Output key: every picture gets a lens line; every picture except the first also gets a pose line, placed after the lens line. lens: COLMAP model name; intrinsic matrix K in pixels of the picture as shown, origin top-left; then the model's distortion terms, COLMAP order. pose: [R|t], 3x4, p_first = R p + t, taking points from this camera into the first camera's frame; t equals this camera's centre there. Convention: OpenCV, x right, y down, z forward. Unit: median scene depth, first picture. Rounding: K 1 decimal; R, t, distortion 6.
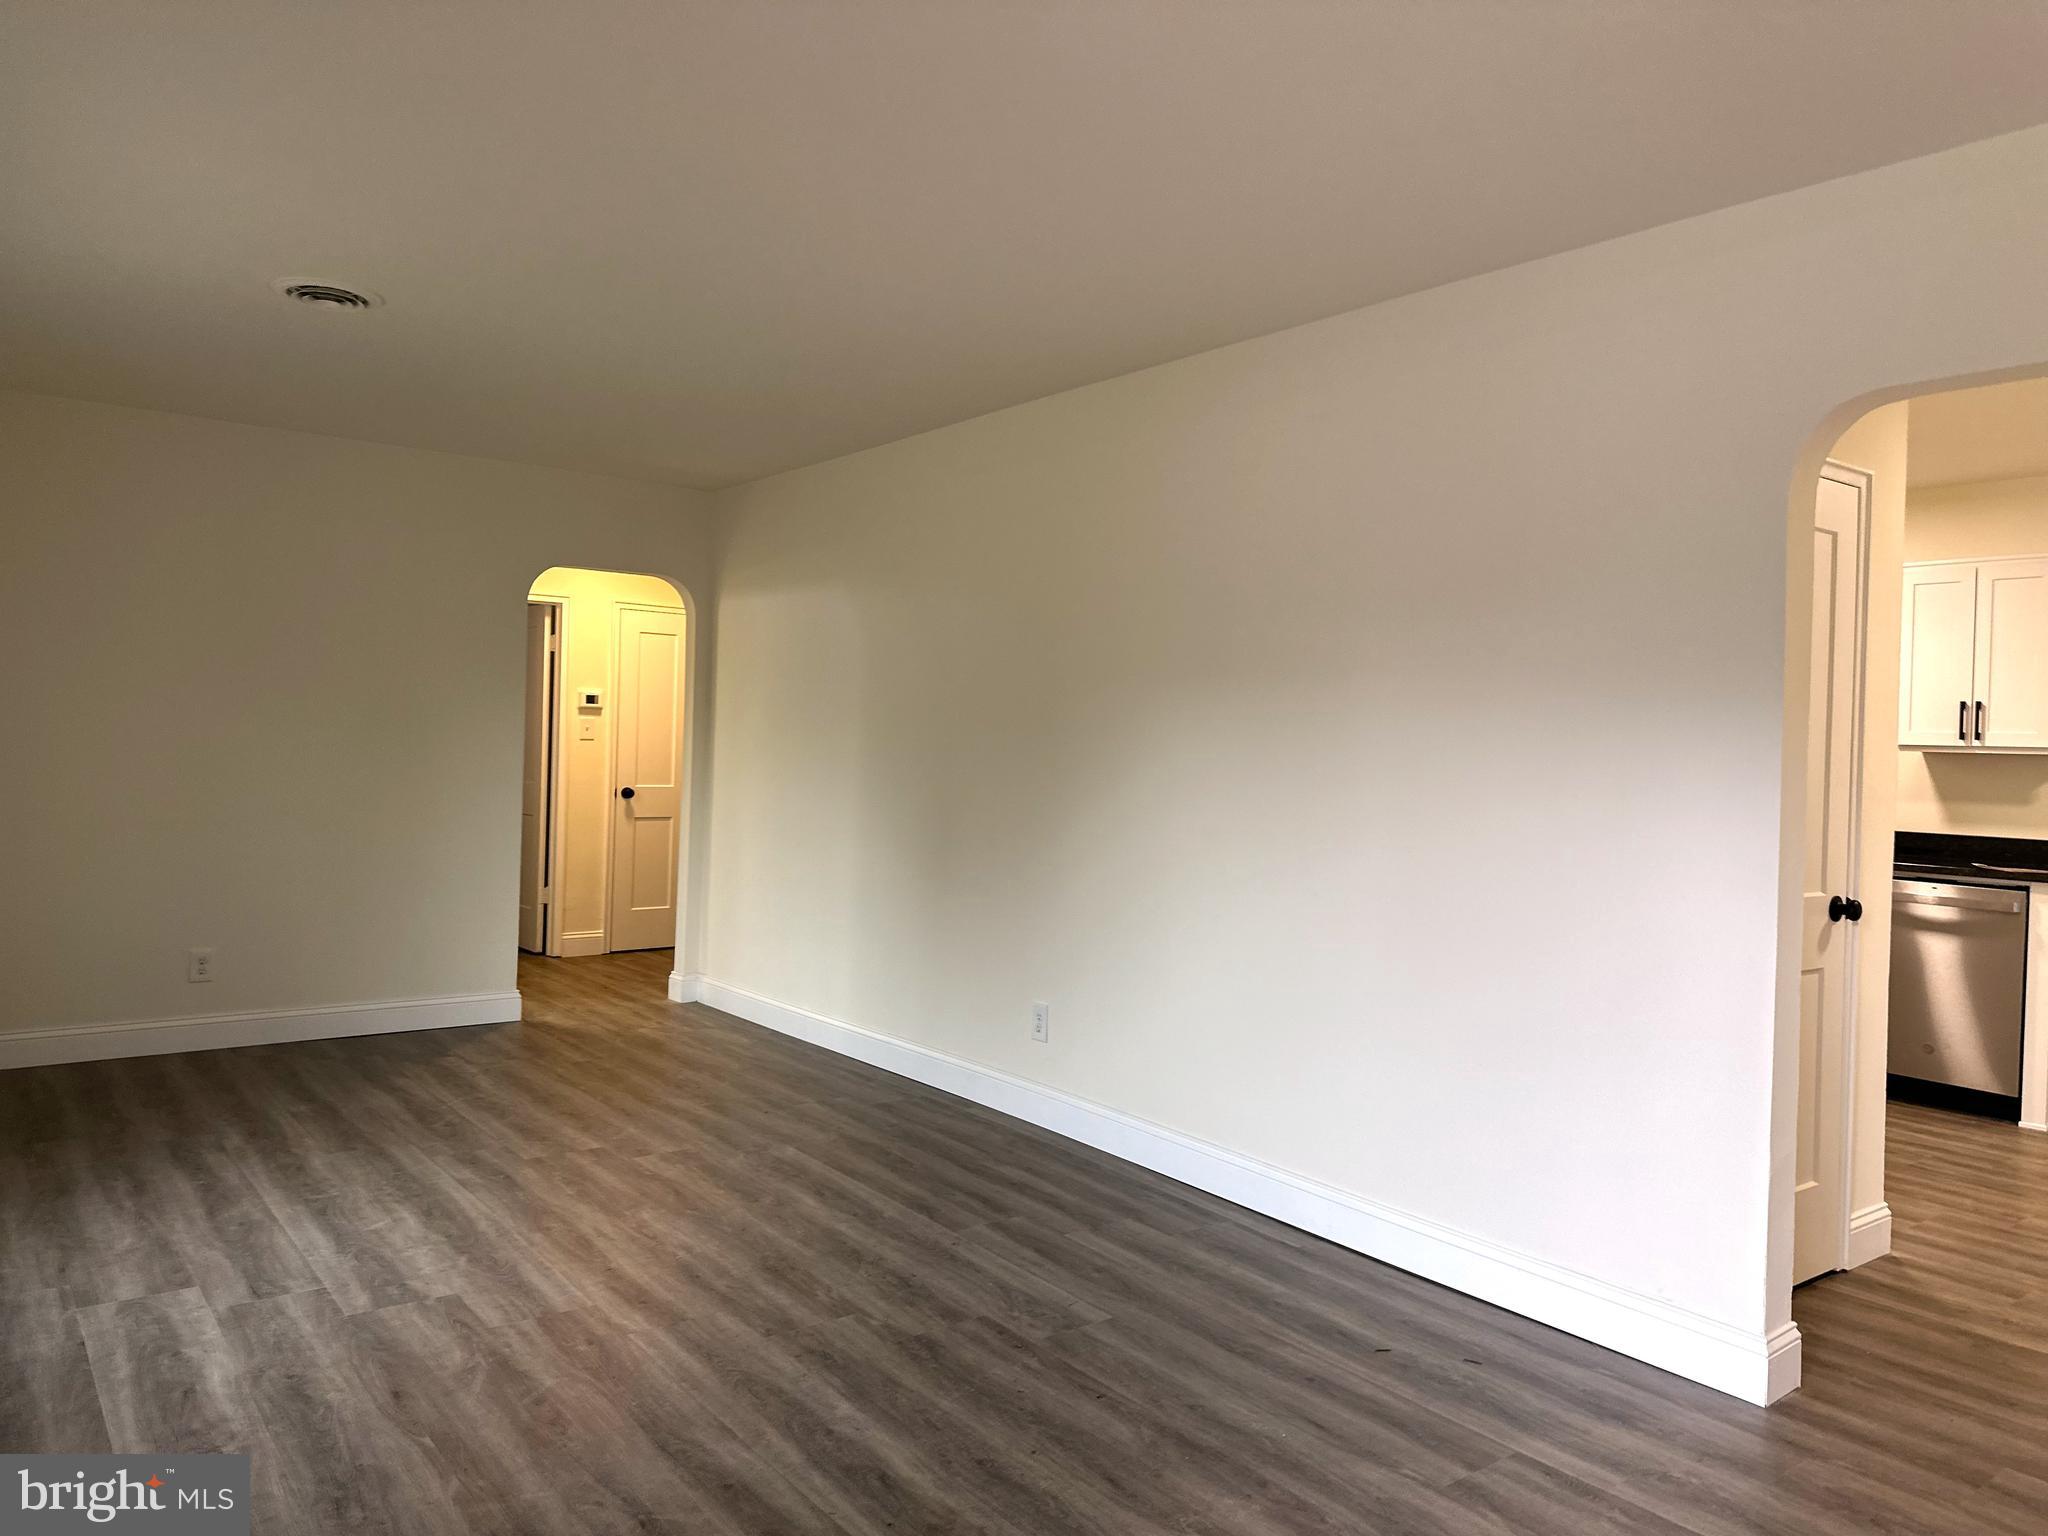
lens RADIAL K [[1406.6, 0, 1024.8], [0, 1406.6, 766.1], [0, 0, 1]] dist [0.002916, 0.000712]
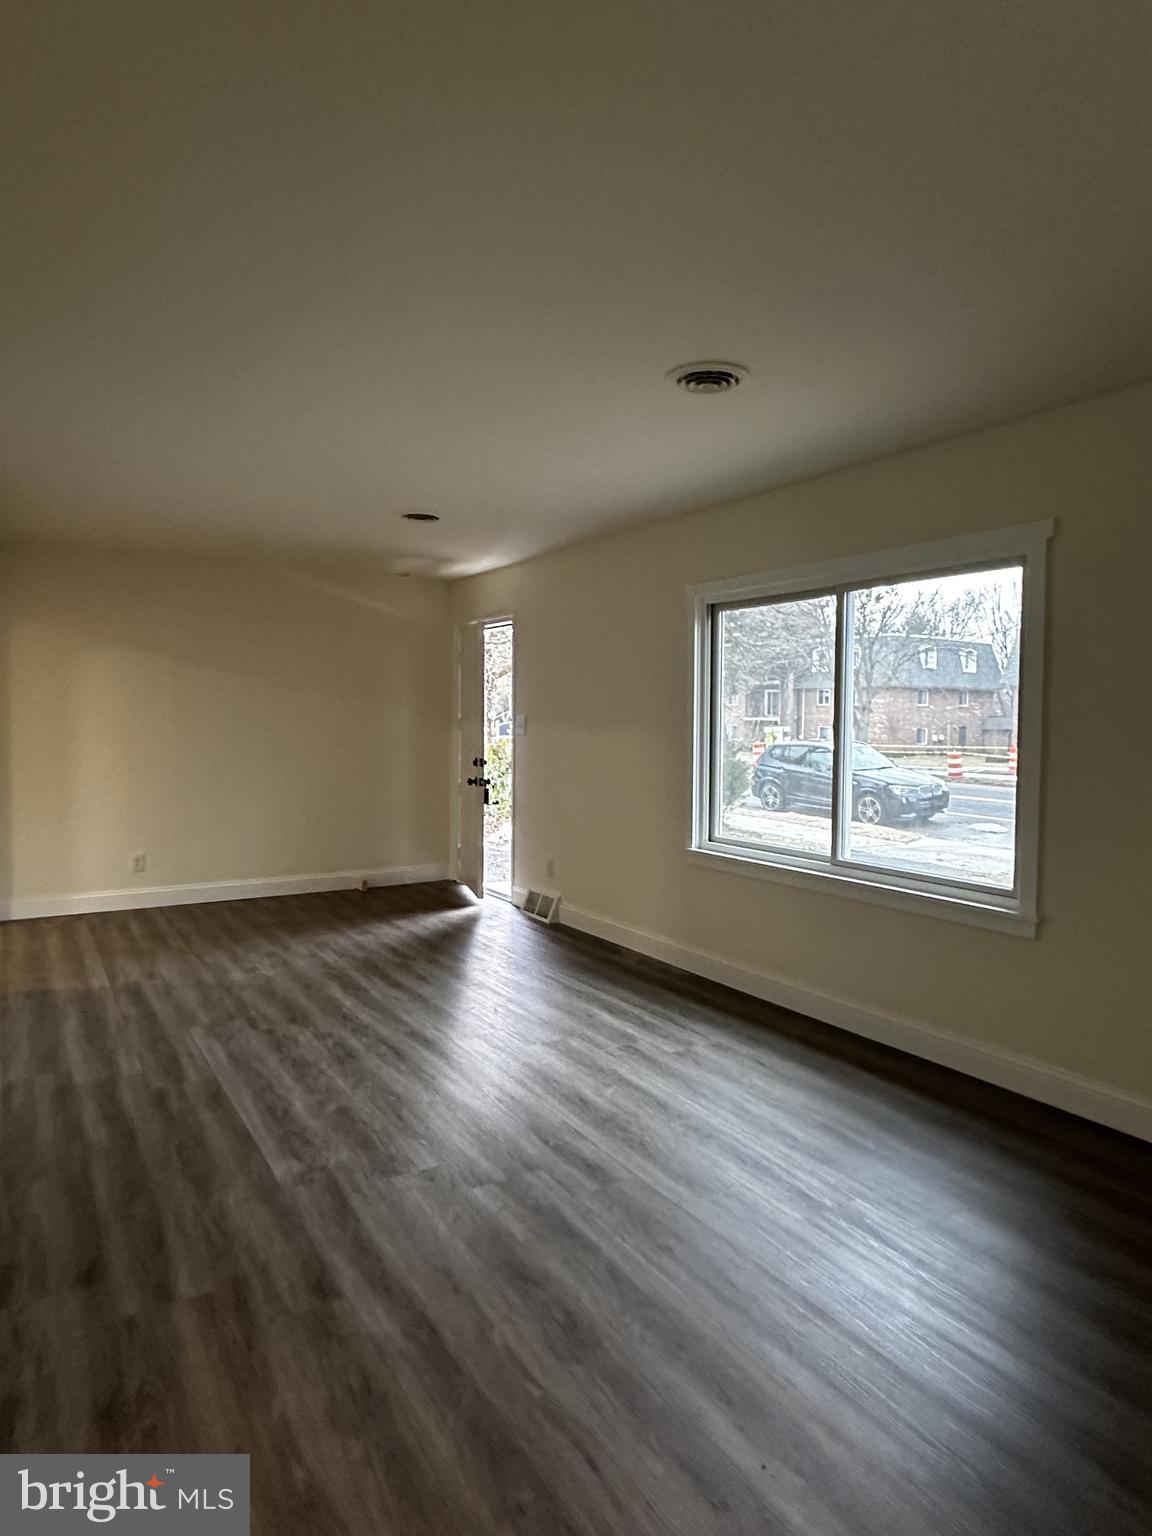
lens RADIAL K [[936.4, 0, 575.4], [0, 936.4, 768.0], [0, 0, 1]] dist [-0.003481, -0.000652]
pose [[-0.993772, -0.042006, 0.103215, -0.545393], [-0.034268, 0.996547, 0.075629, -0.073449], [-0.106035, 0.071621, -0.991780, 2.055074]]
